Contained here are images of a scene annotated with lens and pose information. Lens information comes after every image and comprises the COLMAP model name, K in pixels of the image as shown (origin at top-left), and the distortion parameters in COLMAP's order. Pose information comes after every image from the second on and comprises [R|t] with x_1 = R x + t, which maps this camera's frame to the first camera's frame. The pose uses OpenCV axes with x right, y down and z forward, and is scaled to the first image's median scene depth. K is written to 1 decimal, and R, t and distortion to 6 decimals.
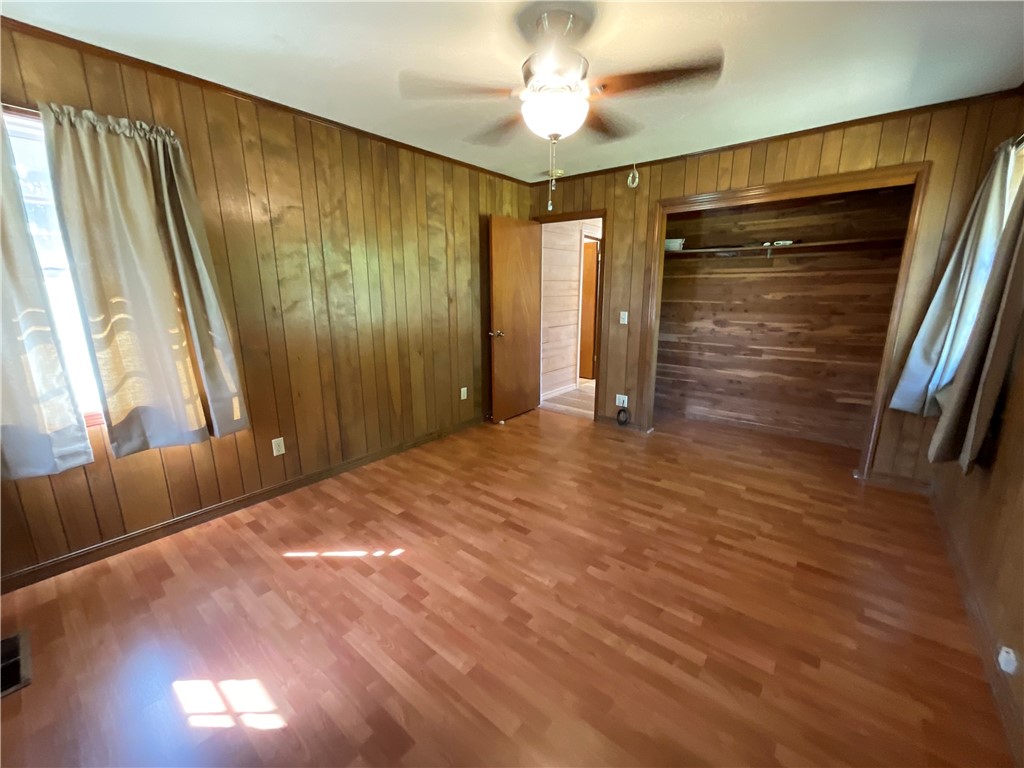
lens RADIAL K [[417.1, 0, 512.0], [0, 417.1, 384.0], [0, 0, 1]] dist [-0.001863, -0.000576]
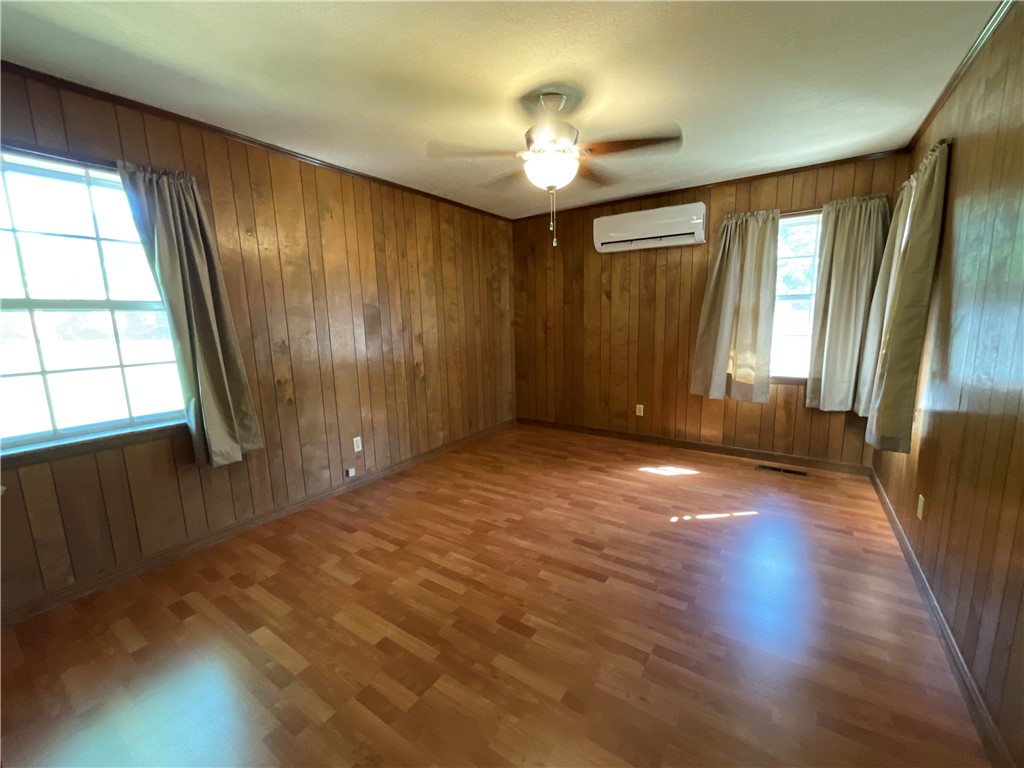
lens RADIAL K [[417.1, 0, 512.0], [0, 417.1, 384.0], [0, 0, 1]] dist [-0.001863, -0.000576]
pose [[-0.995935, 0.039255, -0.081066, 0.277265], [0.006550, 0.929216, 0.369479, -0.417157], [0.089832, 0.367446, -0.925696, 1.908156]]
